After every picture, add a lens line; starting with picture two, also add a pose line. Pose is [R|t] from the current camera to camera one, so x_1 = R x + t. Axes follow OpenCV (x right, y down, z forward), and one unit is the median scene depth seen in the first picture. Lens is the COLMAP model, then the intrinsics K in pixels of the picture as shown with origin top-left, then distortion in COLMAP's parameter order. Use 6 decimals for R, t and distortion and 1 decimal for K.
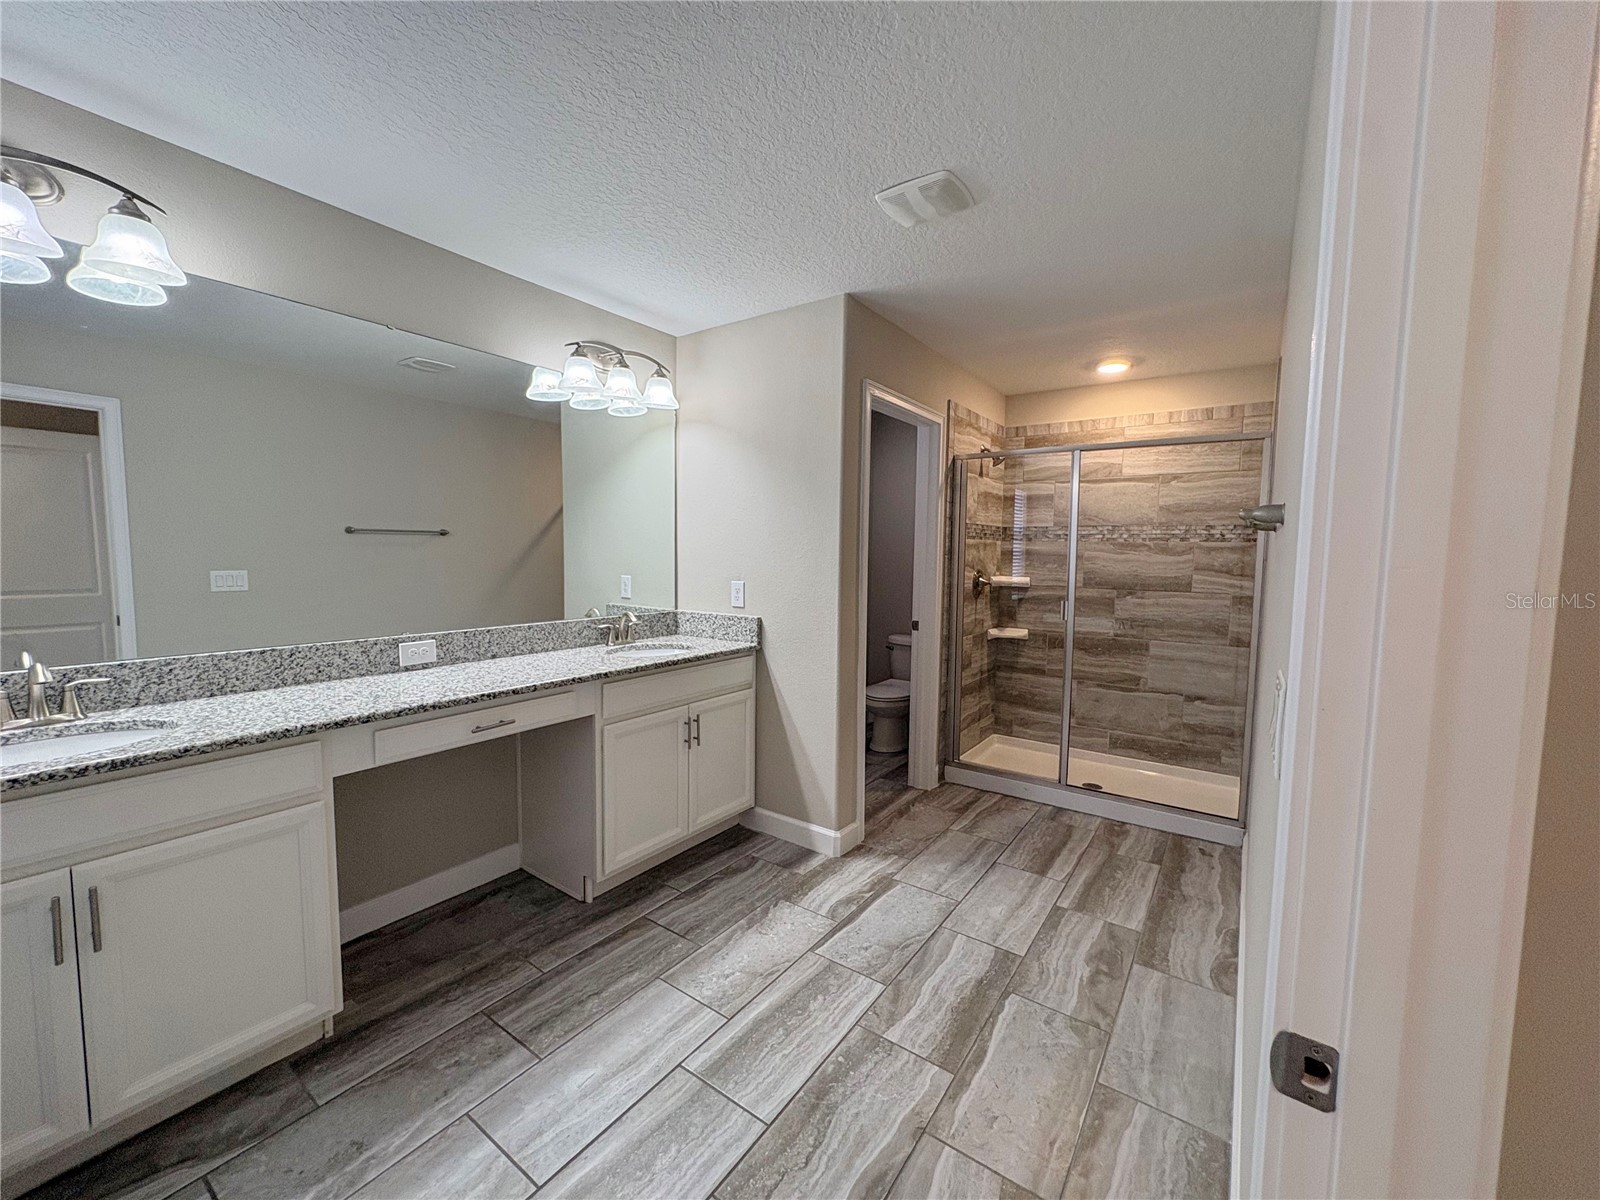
lens RADIAL K [[639.7, 0, 800.7], [0, 639.7, 597.6], [0, 0, 1]] dist [-0.000504, 0.000442]
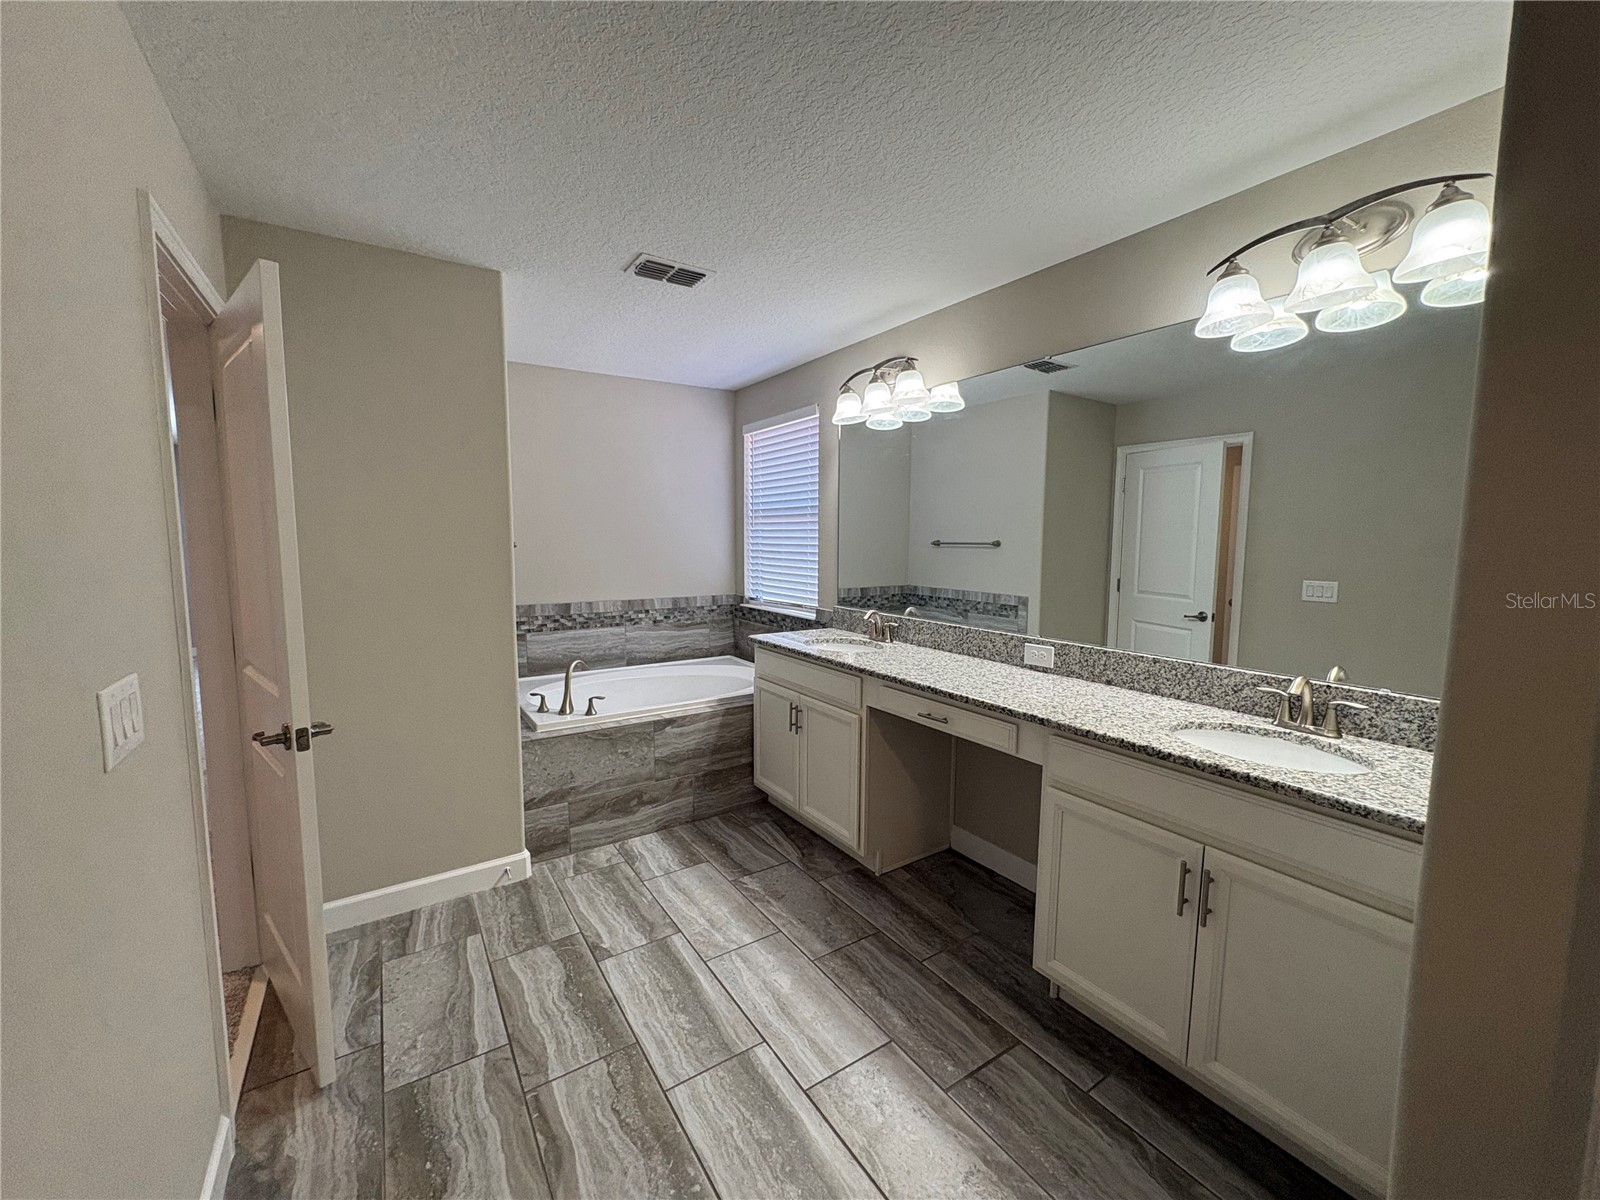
lens RADIAL K [[639.7, 0, 800.3], [0, 639.7, 605.3], [0, 0, 1]] dist [-0.000504, 0.000442]
pose [[-0.361626, 0.082895, -0.928631, 0.324130], [-0.082571, 0.989278, 0.120464, -0.056451], [0.928660, 0.120240, -0.350904, 0.601184]]
